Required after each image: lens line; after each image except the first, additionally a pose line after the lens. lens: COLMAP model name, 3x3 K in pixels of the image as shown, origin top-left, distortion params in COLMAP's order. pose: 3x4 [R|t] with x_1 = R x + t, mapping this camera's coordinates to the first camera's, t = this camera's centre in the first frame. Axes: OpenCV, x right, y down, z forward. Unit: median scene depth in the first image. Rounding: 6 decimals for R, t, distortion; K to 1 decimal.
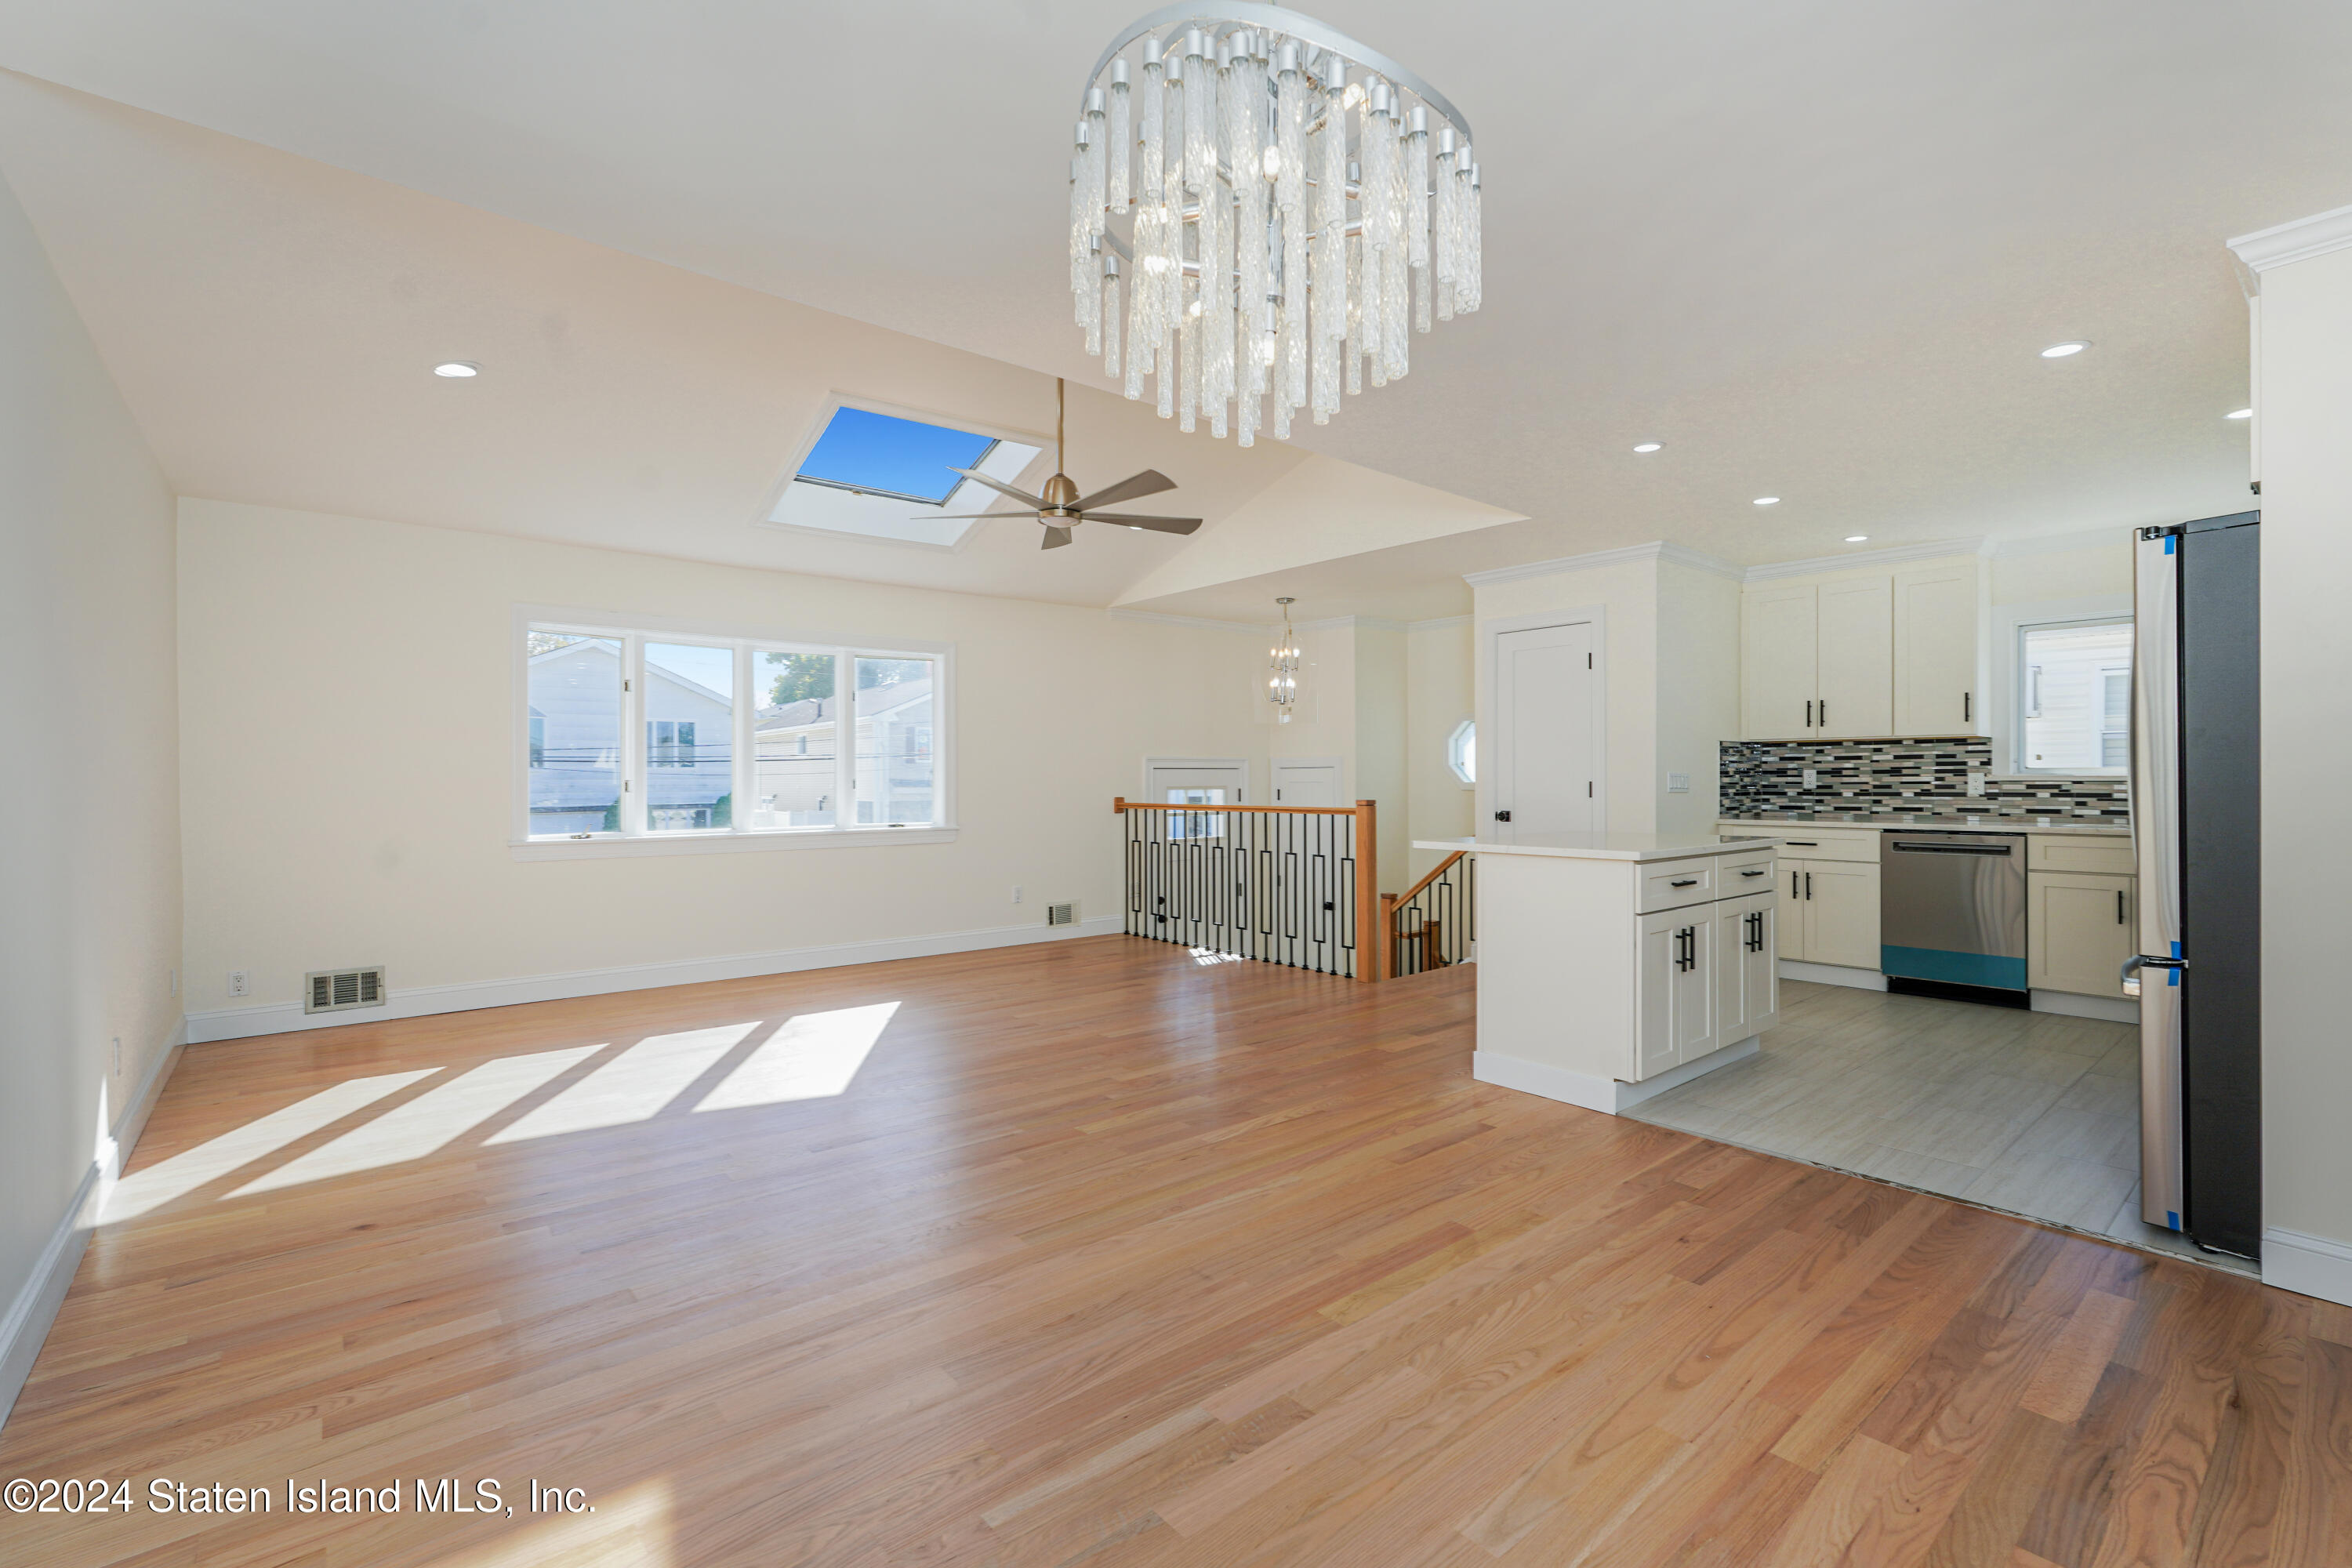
lens RADIAL K [[1033.0, 0, 1191.3], [0, 1033.0, 776.5], [0, 0, 1]] dist [-0.020125, 0.009512]
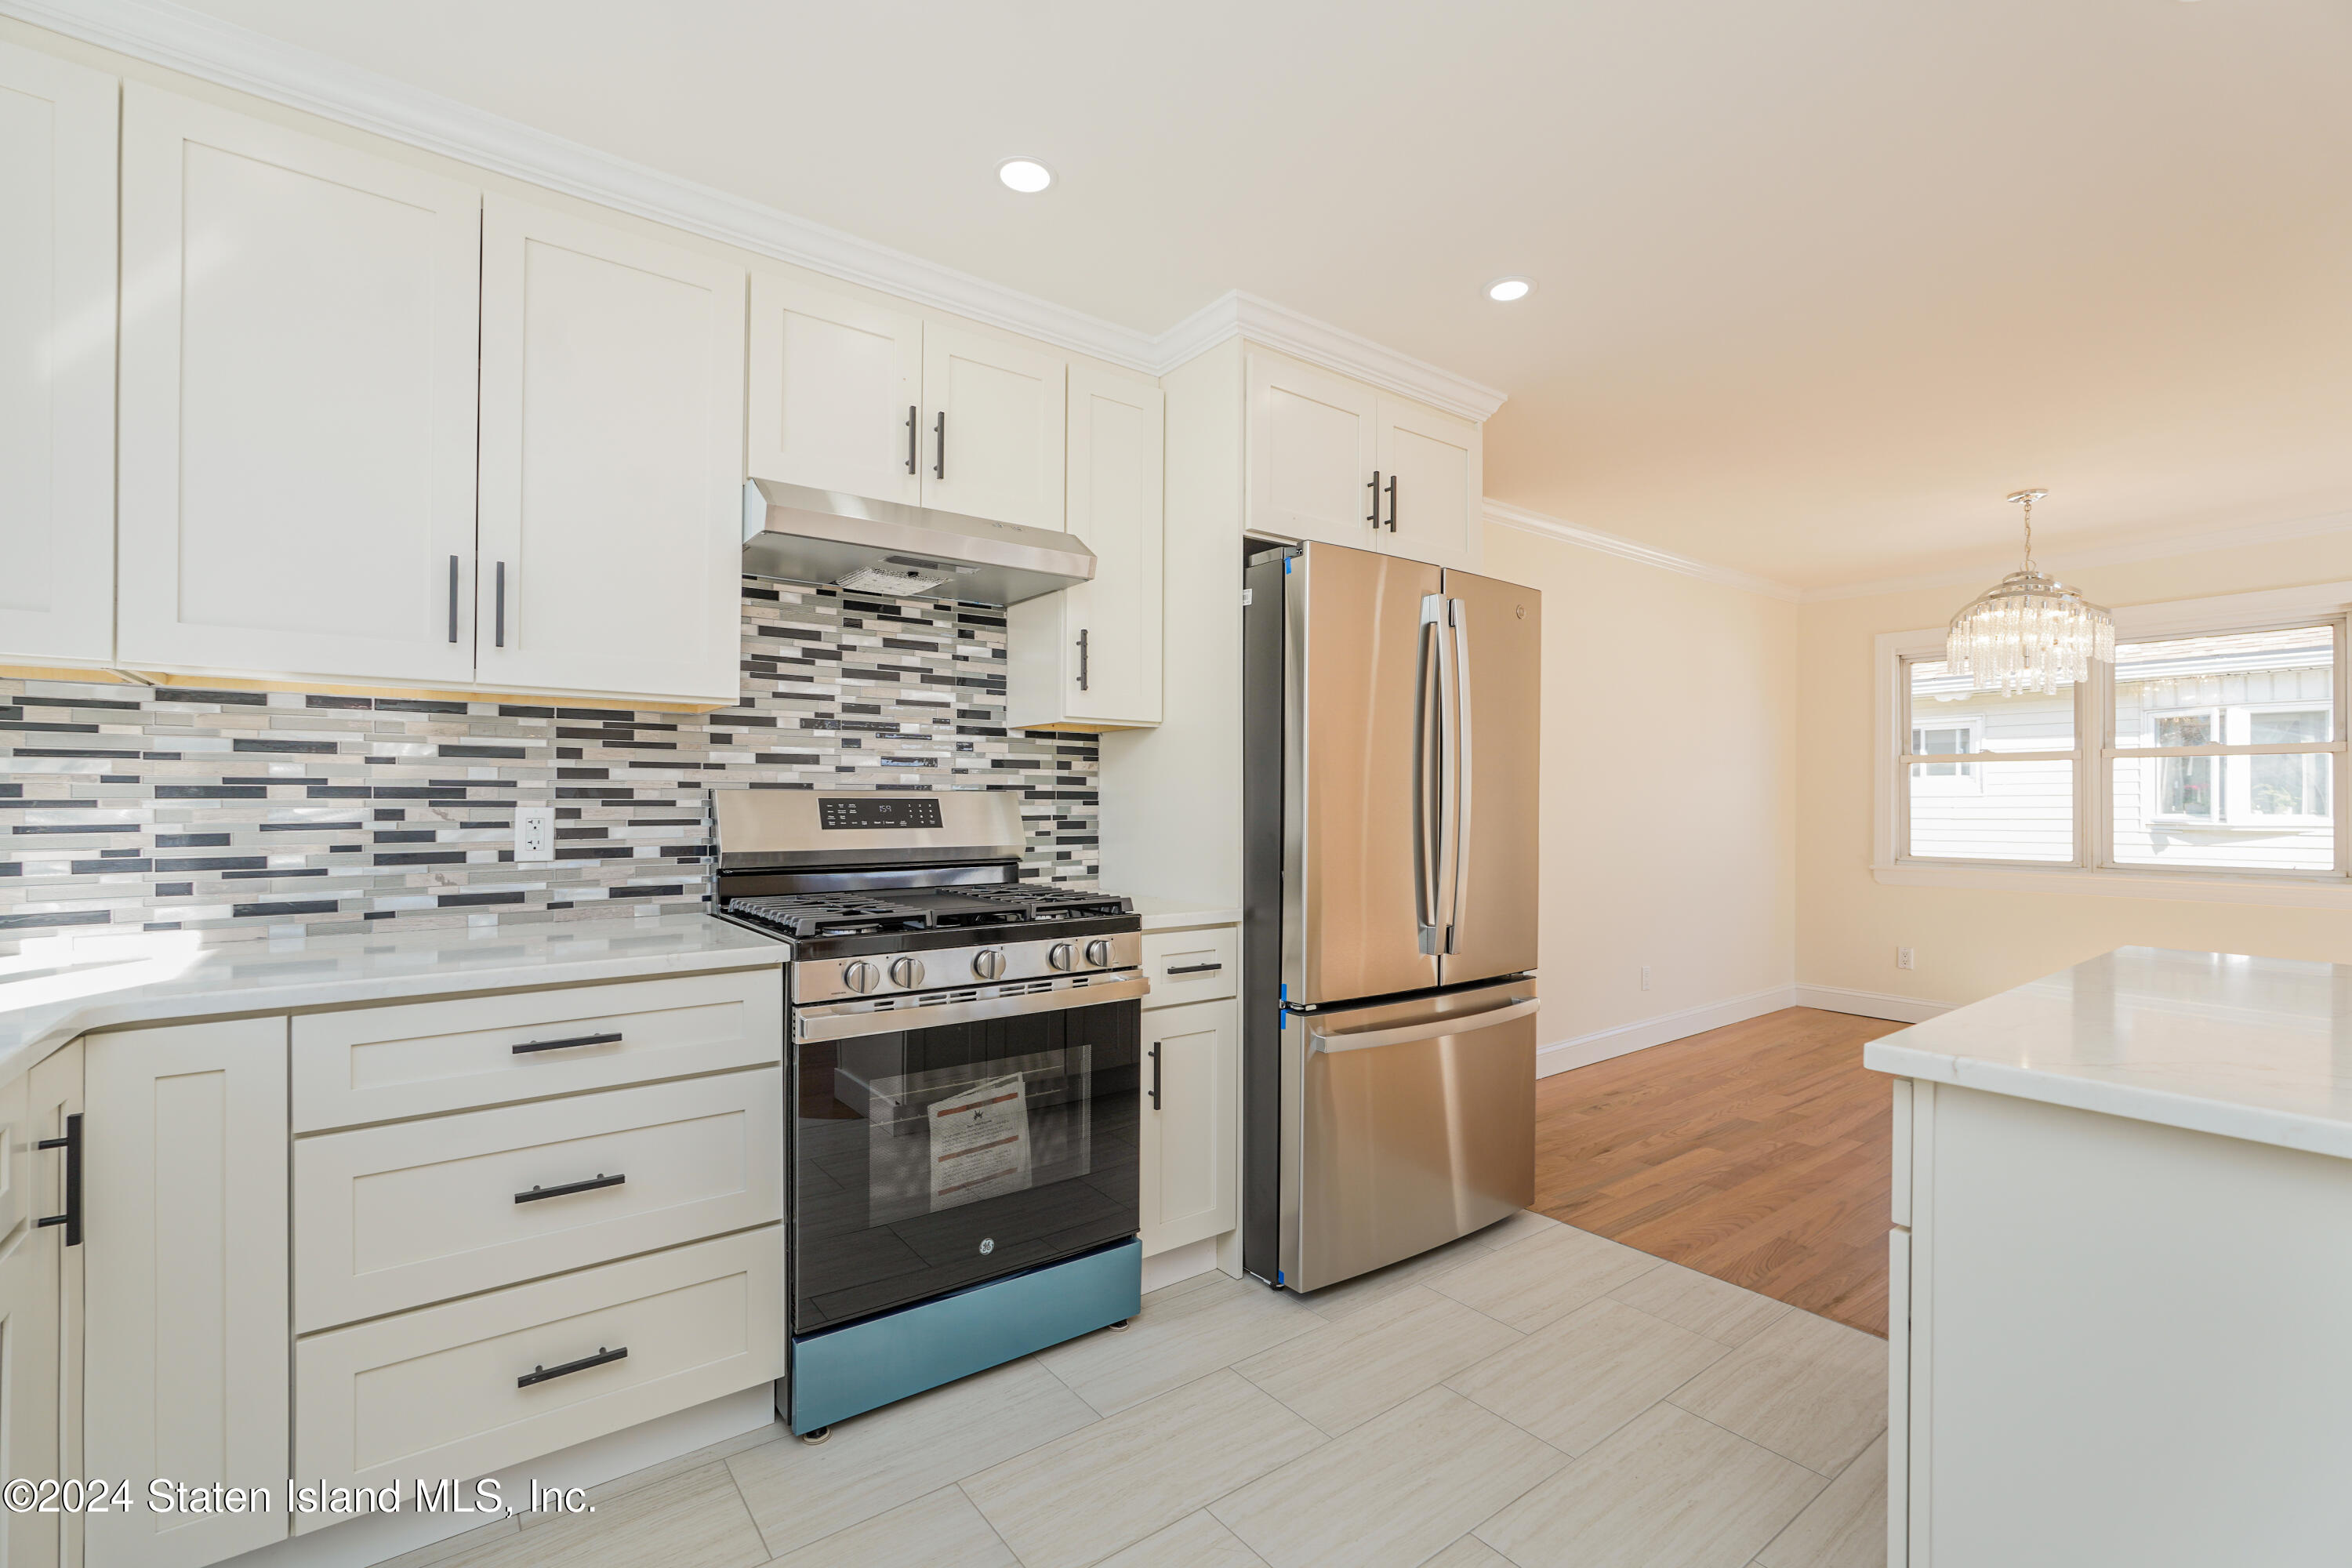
lens RADIAL K [[1033.7, 0, 1188.2], [0, 1033.7, 796.6], [0, 0, 1]] dist [-0.018155, 0.008237]
pose [[-0.998739, -0.000663, 0.050204, 1.063883], [-0.000978, 0.999980, -0.006267, -0.006714], [-0.050199, -0.006308, -0.998719, 1.831014]]
